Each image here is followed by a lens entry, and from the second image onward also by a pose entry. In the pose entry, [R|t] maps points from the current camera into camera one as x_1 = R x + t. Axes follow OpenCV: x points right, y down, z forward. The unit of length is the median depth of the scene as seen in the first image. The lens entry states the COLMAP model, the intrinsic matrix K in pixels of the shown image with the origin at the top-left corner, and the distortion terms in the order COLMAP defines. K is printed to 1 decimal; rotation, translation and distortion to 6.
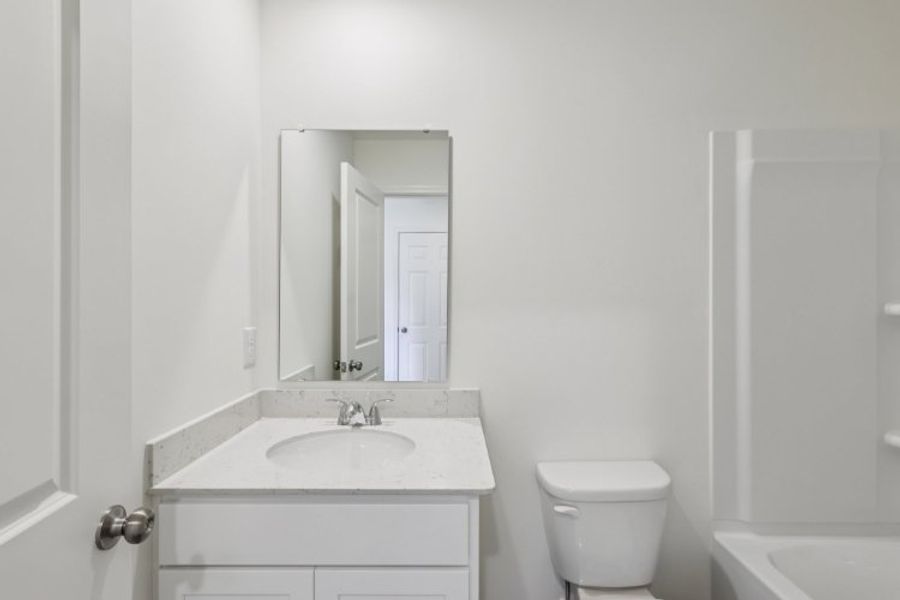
lens RADIAL K [[420.2, 0, 452.3], [0, 420.2, 296.7], [0, 0, 1]] dist [0.011843, 0.000759]
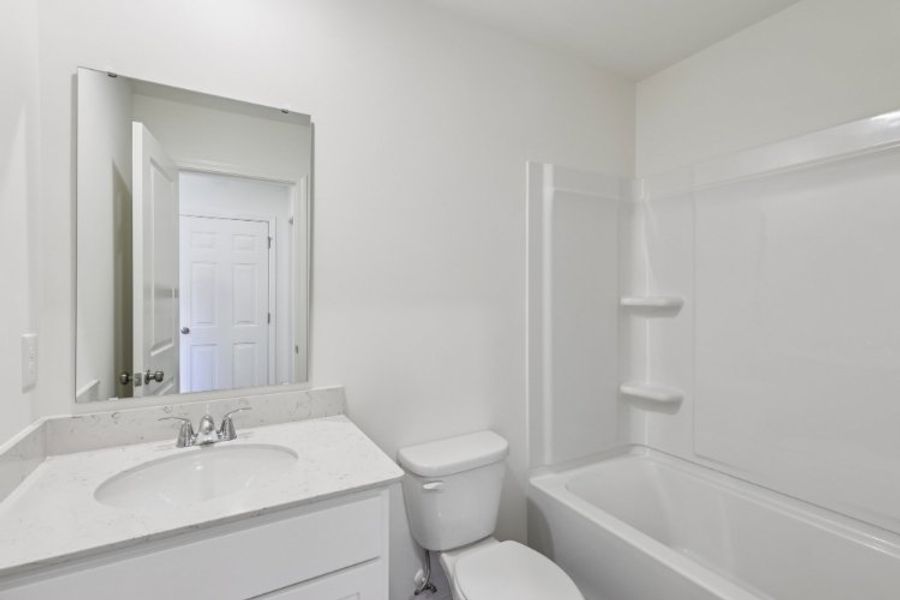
lens RADIAL K [[420.2, 0, 445.9], [0, 420.2, 296.0], [0, 0, 1]] dist [0.011843, 0.000759]
pose [[0.874264, -0.001780, 0.485448, -0.209619], [-0.002878, 0.999957, 0.008850, -0.000236], [-0.485443, -0.009134, 0.874221, 0.024486]]
